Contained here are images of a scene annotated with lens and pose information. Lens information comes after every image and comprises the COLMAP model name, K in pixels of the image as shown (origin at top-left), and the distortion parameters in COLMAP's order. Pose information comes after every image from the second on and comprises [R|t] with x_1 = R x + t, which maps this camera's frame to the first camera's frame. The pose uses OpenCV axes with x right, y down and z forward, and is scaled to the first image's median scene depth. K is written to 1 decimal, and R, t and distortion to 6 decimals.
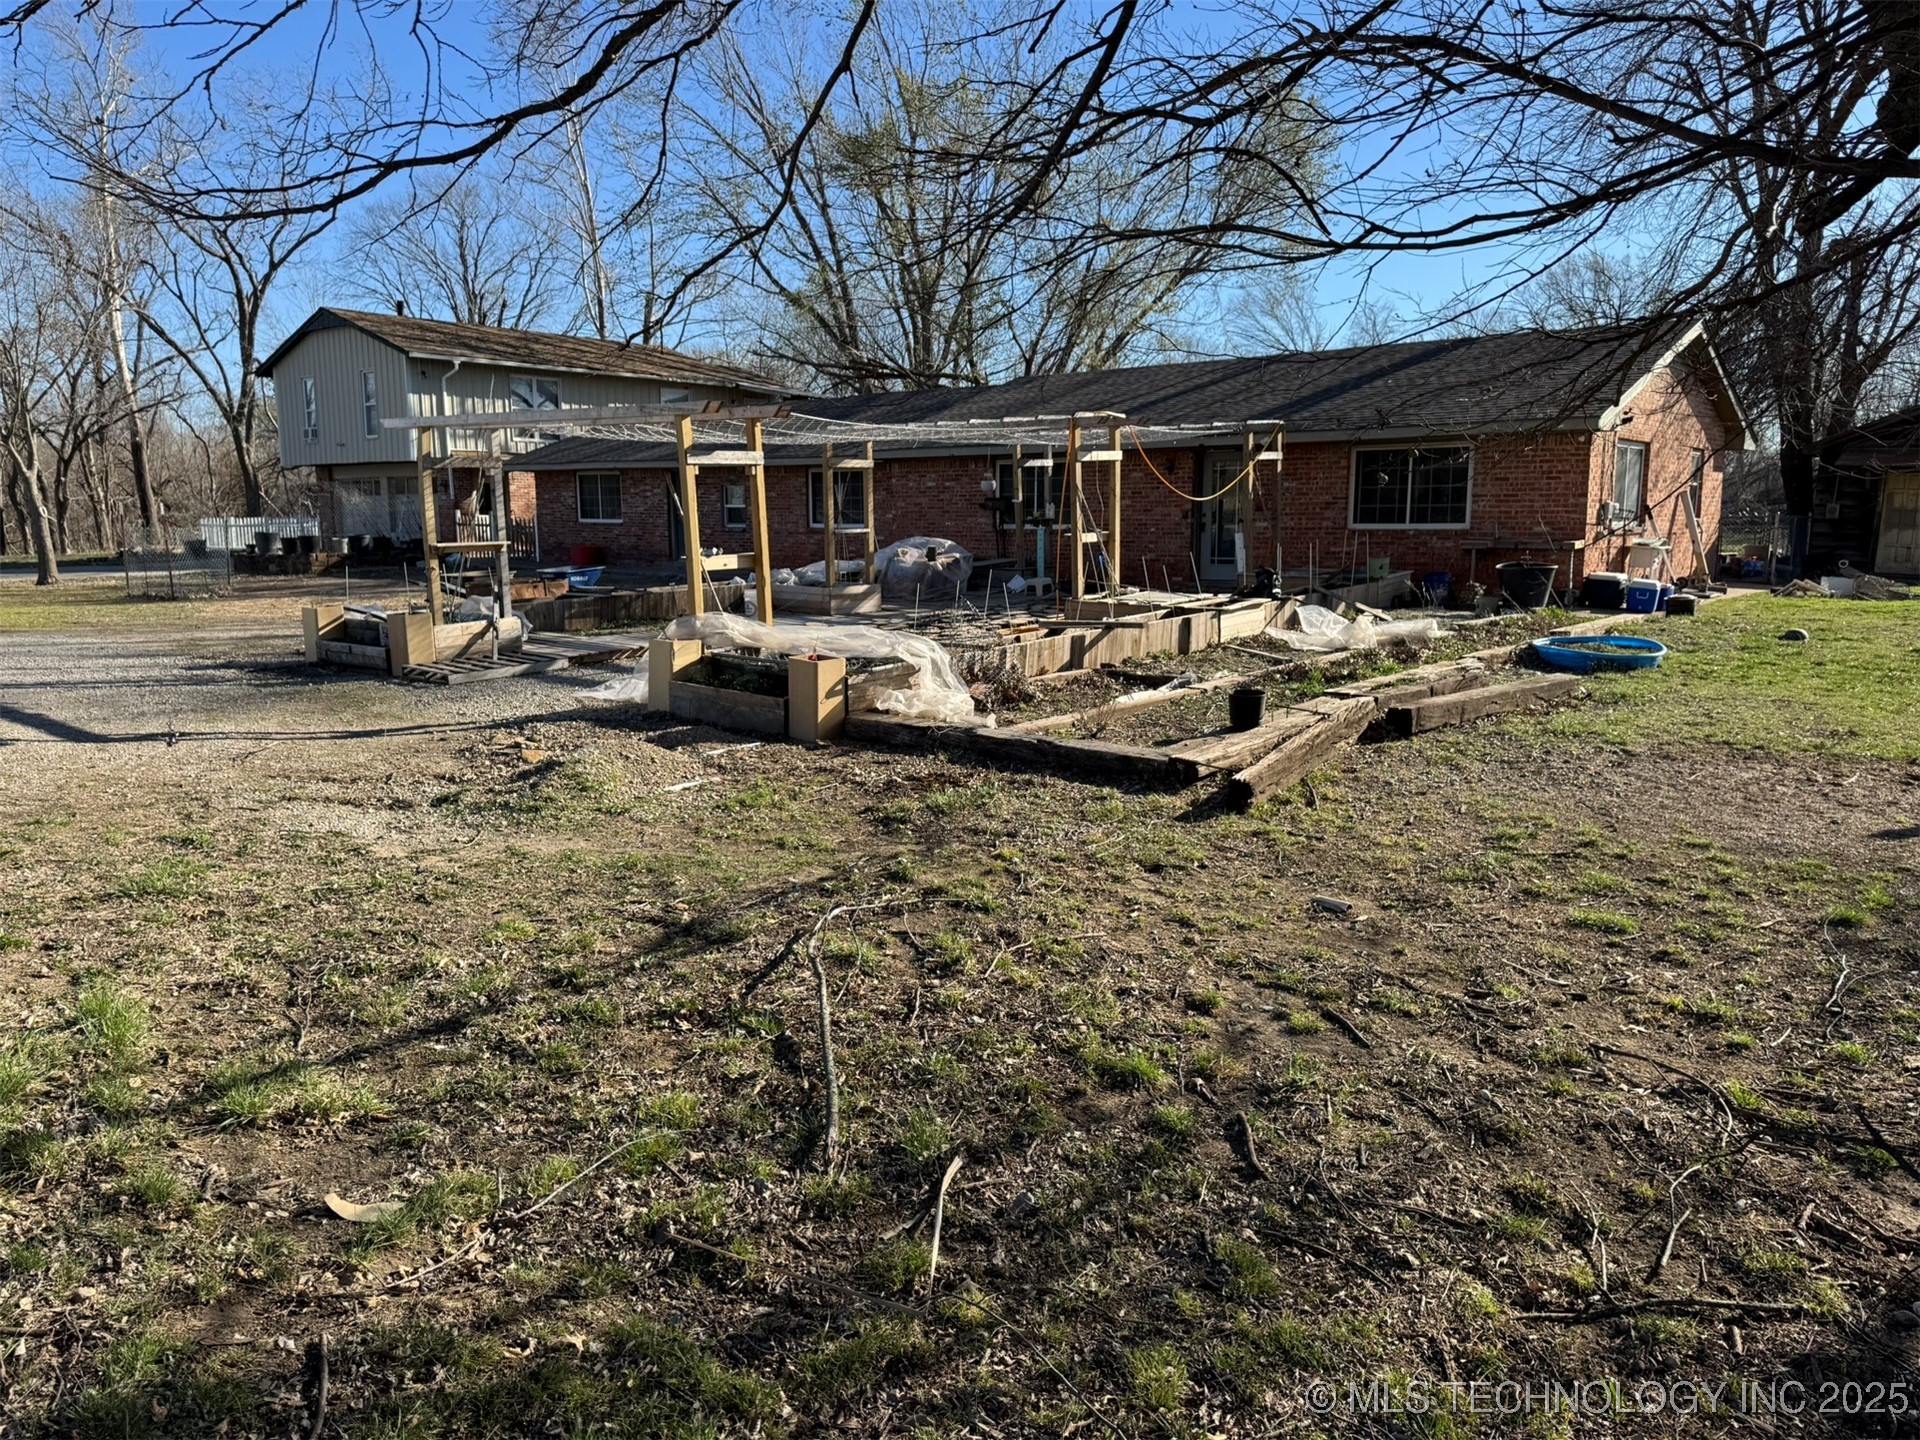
lens RADIAL K [[1347.9, 0, 948.0], [0, 1347.9, 729.4], [0, 0, 1]] dist [0.110292, -0.142626]
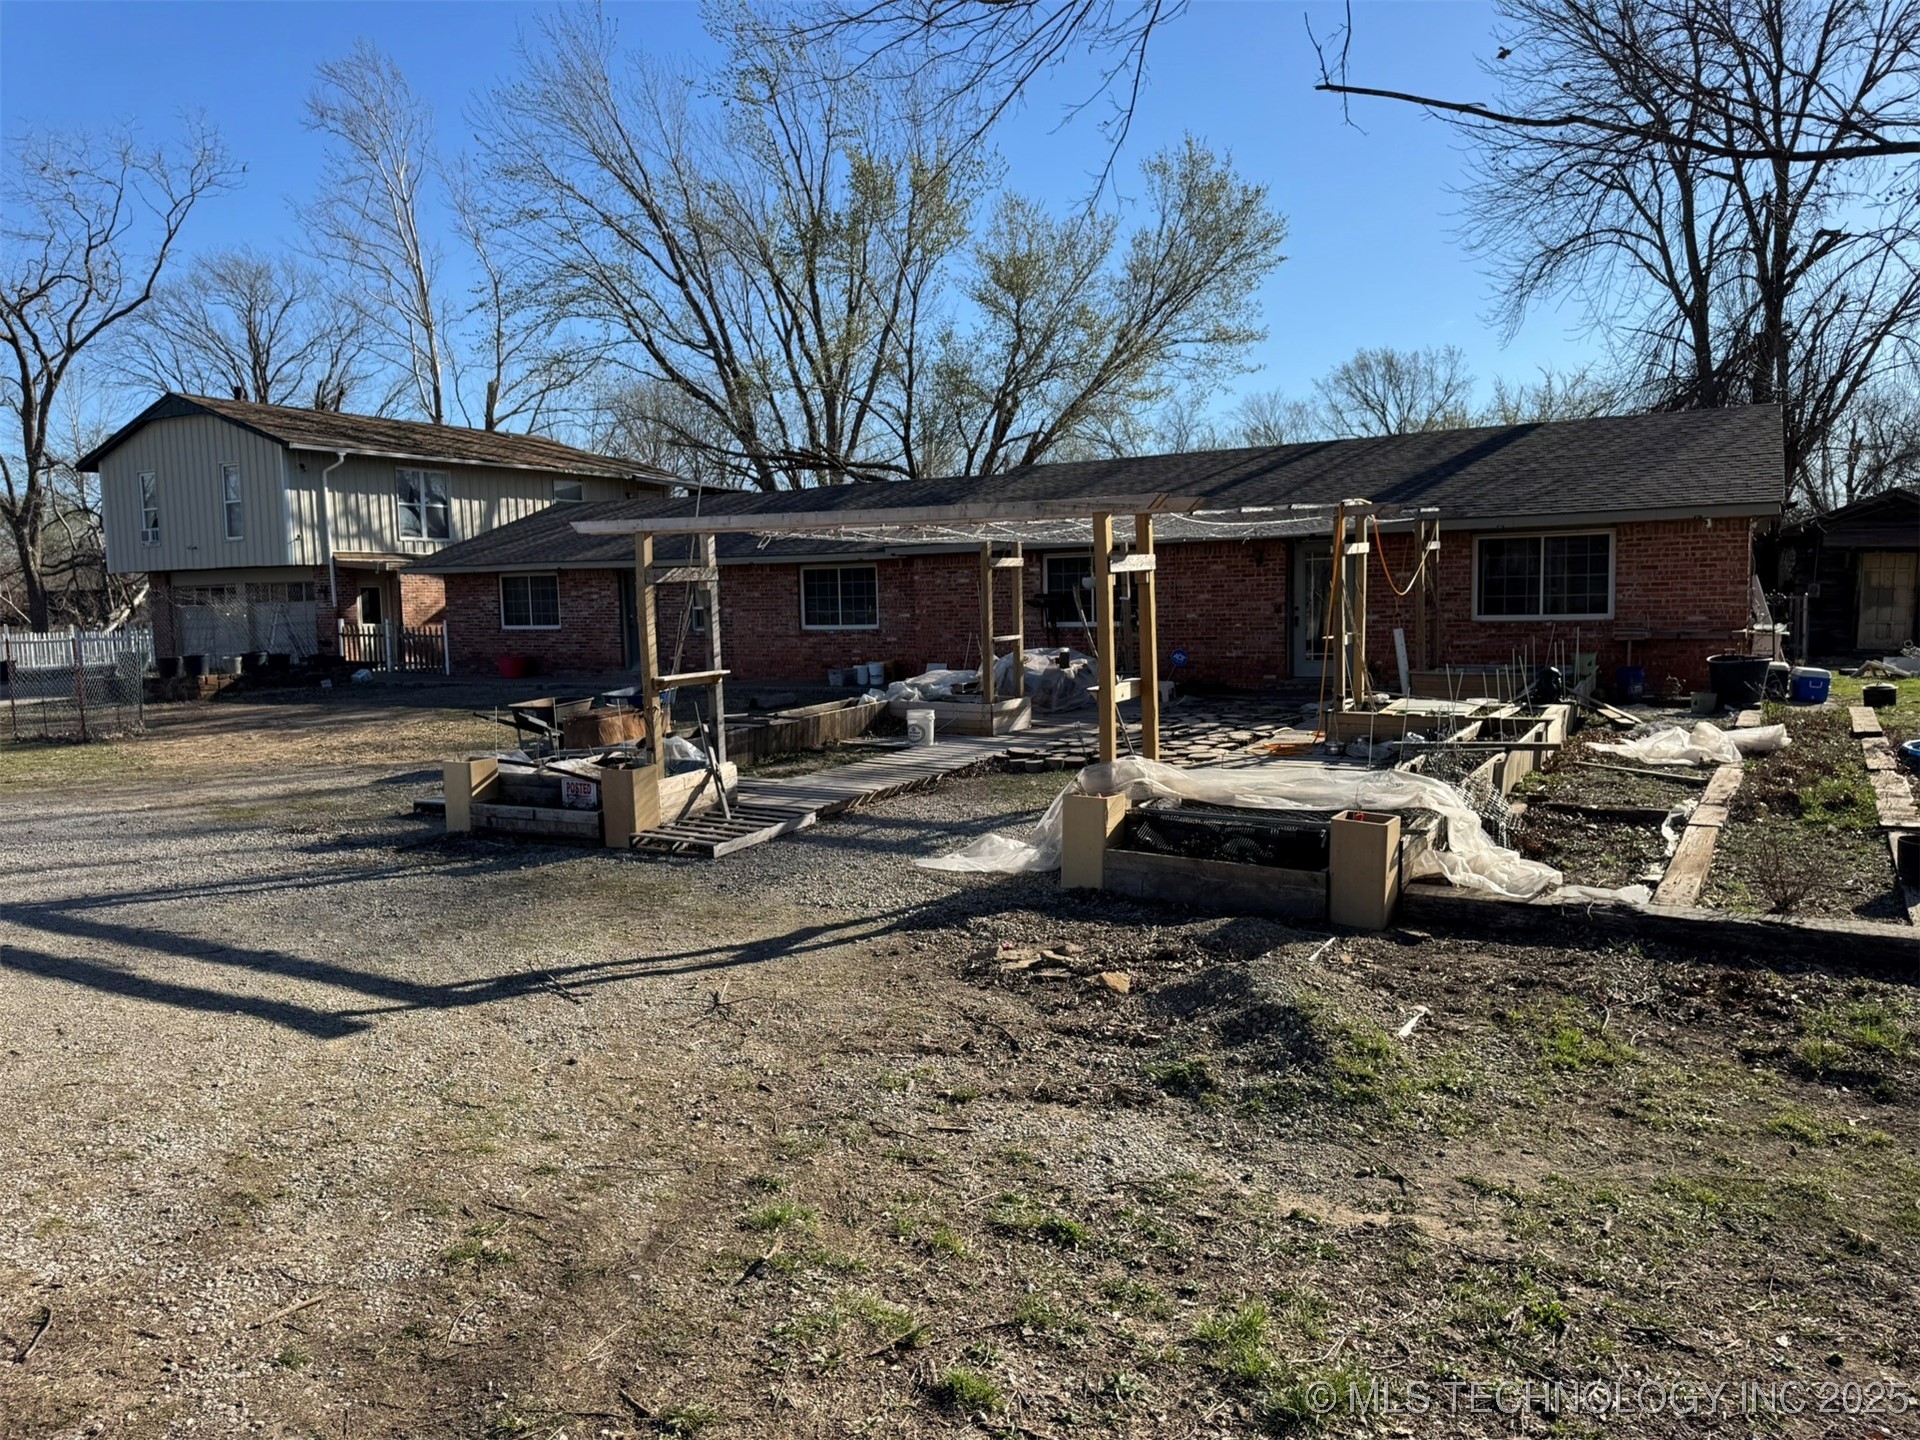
lens RADIAL K [[1347.9, 0, 948.0], [0, 1347.9, 729.4], [0, 0, 1]] dist [0.110292, -0.142626]
pose [[0.985375, -0.036632, 0.166415, -0.231789], [0.047240, 0.997066, -0.060239, -0.034124], [-0.163720, 0.067219, 0.984214, 0.139021]]
